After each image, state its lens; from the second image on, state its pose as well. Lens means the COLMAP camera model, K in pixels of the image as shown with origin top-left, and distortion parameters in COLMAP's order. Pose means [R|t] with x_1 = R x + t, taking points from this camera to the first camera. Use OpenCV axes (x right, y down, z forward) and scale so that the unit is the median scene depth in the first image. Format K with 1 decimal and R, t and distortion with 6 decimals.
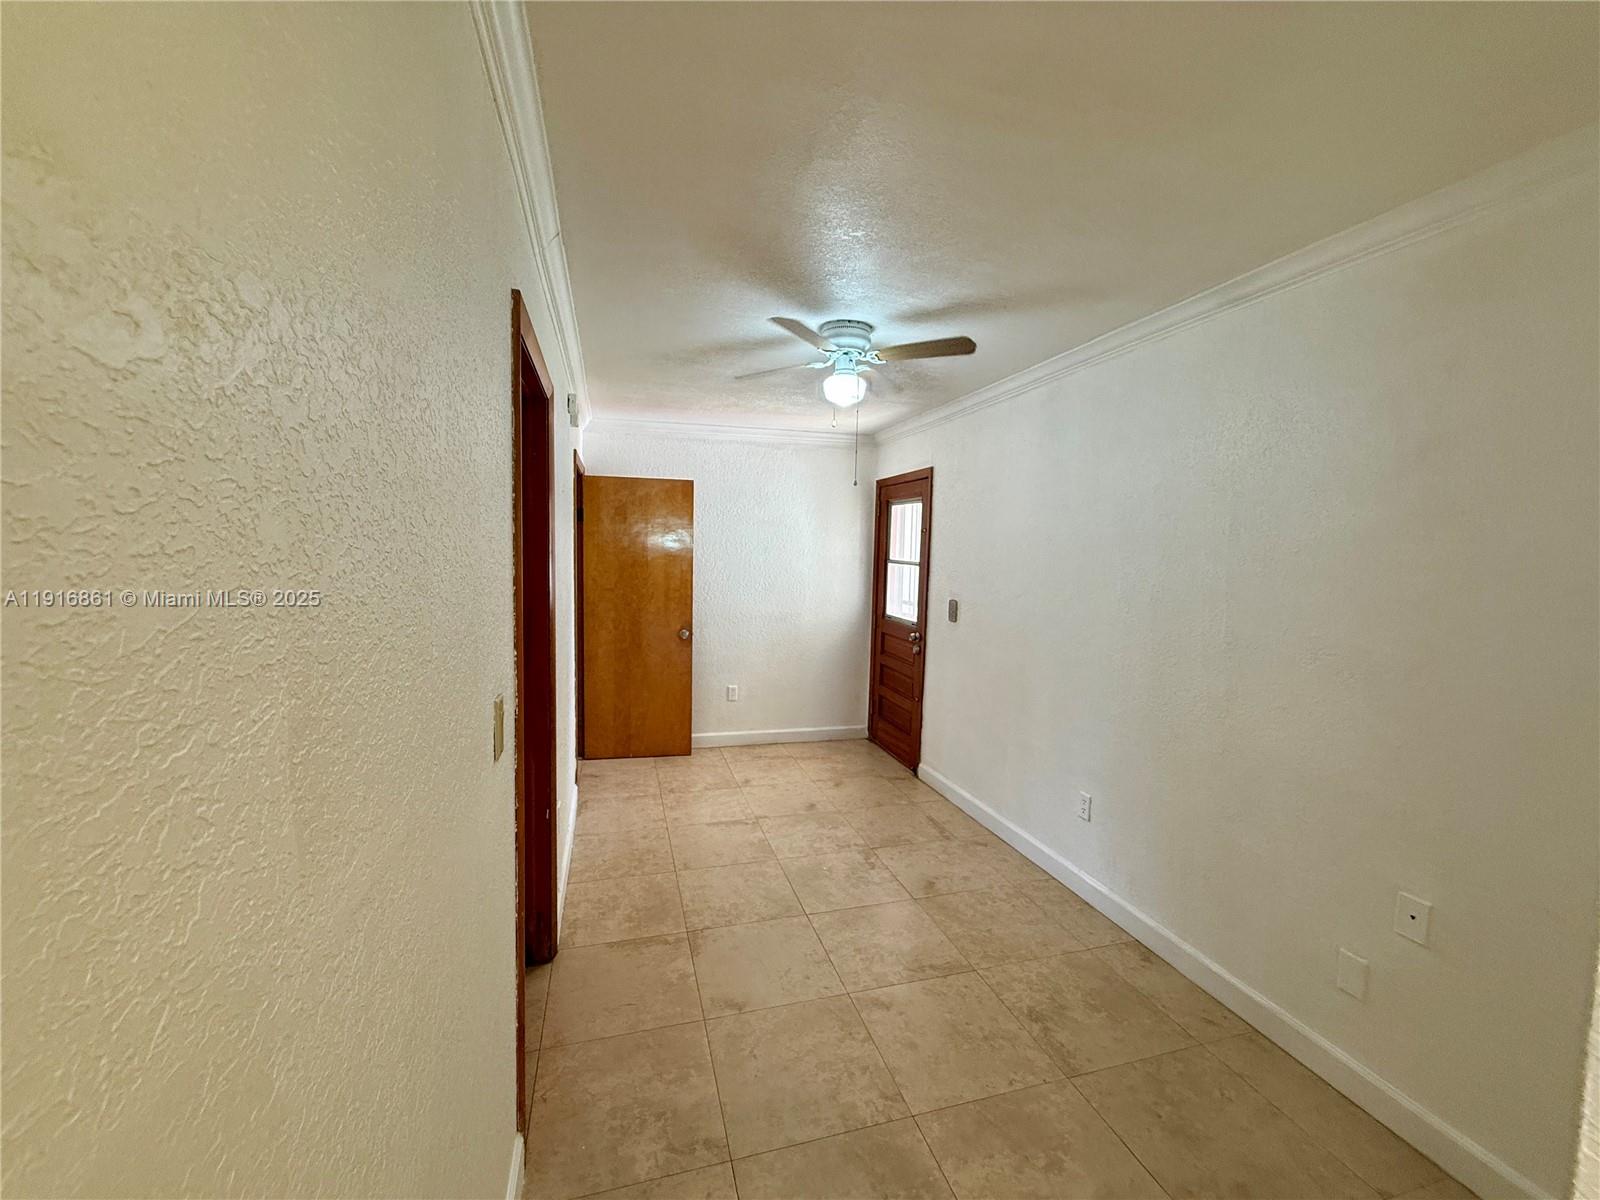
lens RADIAL K [[638.3, 0, 796.3], [0, 638.3, 598.8], [0, 0, 1]] dist [0.000335, 0.000330]
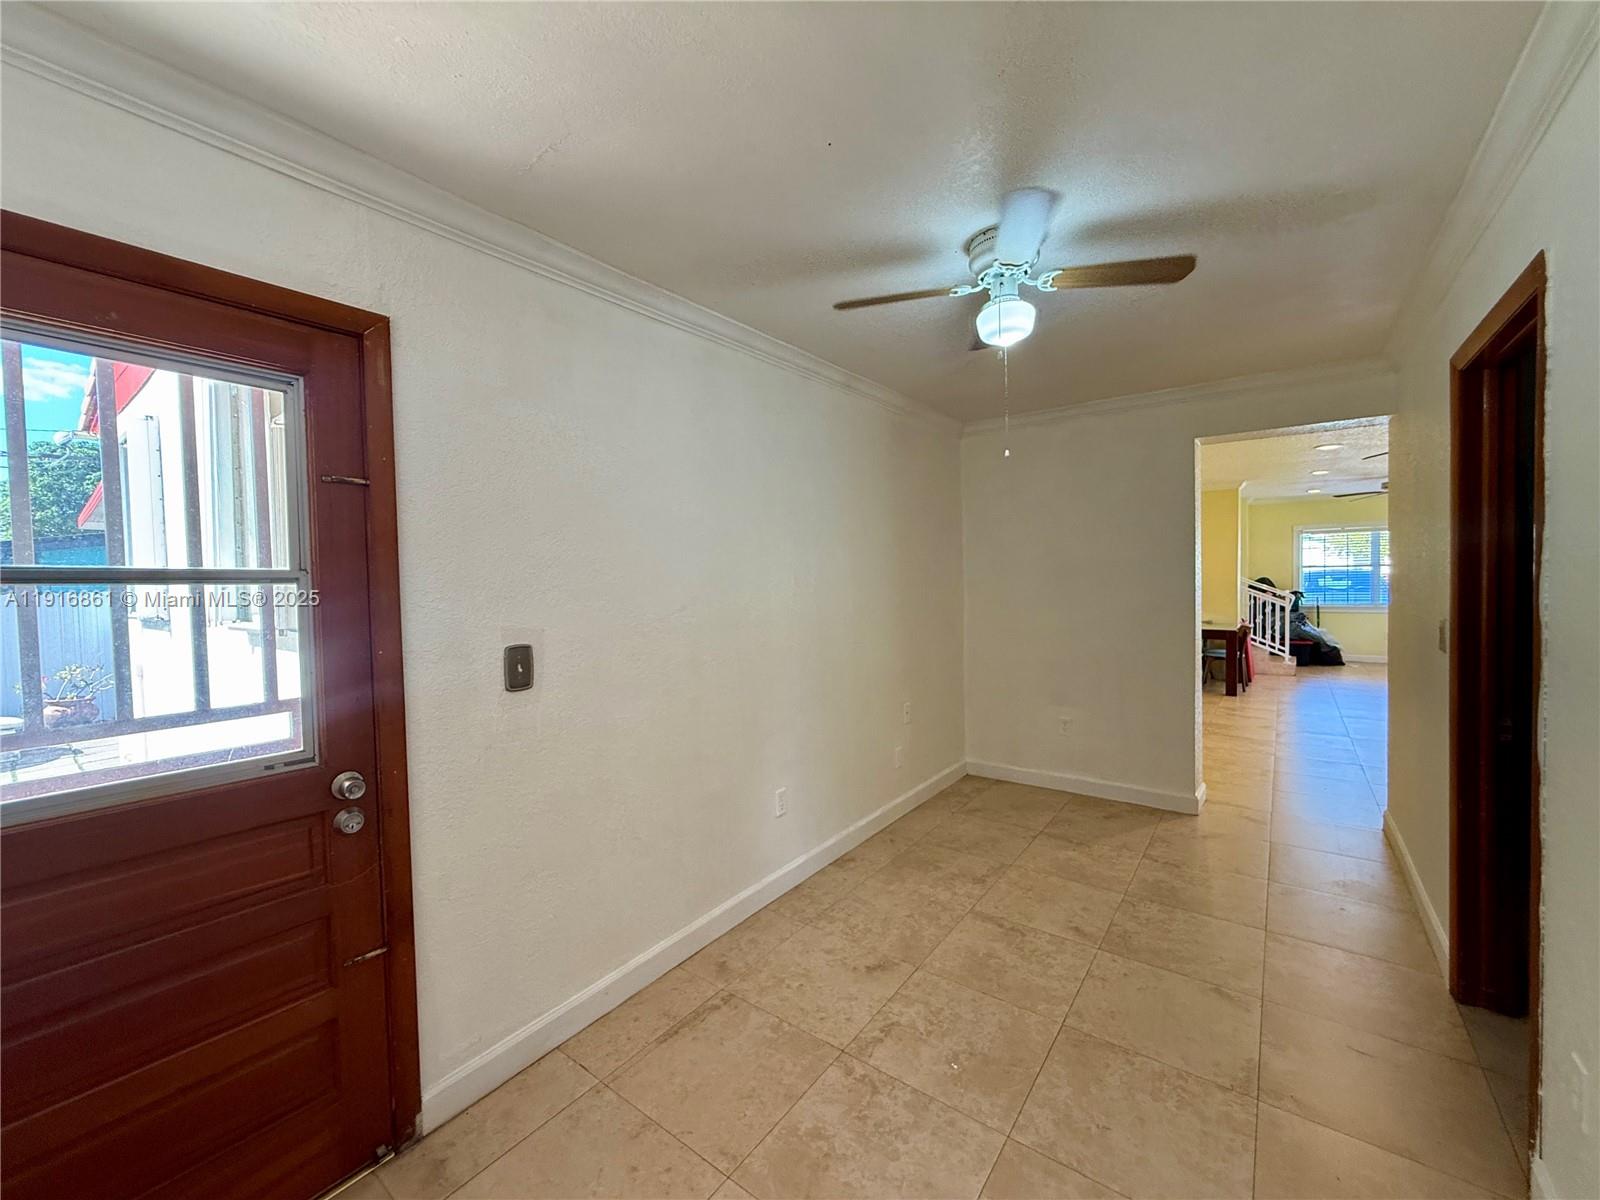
lens RADIAL K [[638.3, 0, 796.3], [0, 638.3, 598.8], [0, 0, 1]] dist [0.000335, 0.000330]
pose [[-0.599726, -0.033959, 0.799484, -0.365127], [0.068558, 0.993245, 0.093617, -0.088797], [-0.797263, 0.110955, -0.593347, 1.581814]]
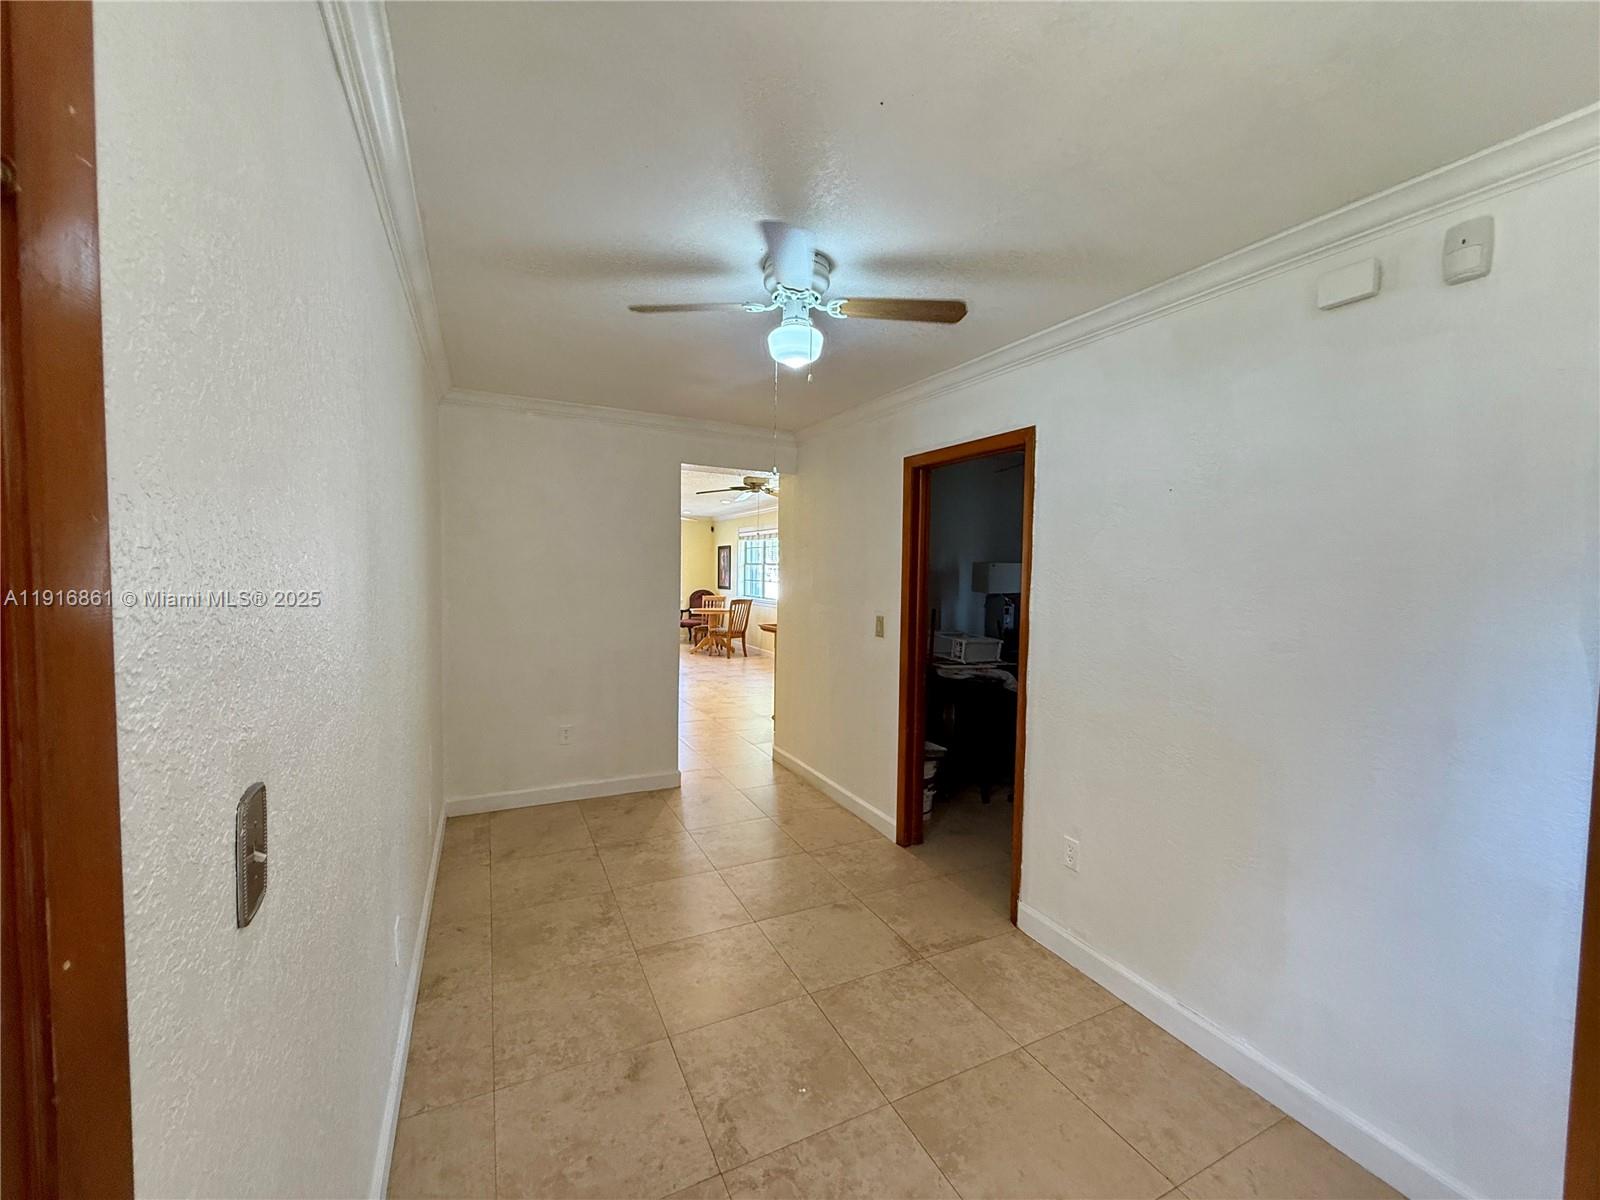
lens RADIAL K [[638.3, 0, 796.3], [0, 638.3, 598.8], [0, 0, 1]] dist [0.000335, 0.000330]
pose [[-0.983642, -0.031459, -0.177366, 0.190023], [-0.052972, 0.991612, 0.117893, -0.110201], [0.172170, 0.125360, -0.977058, 1.686621]]
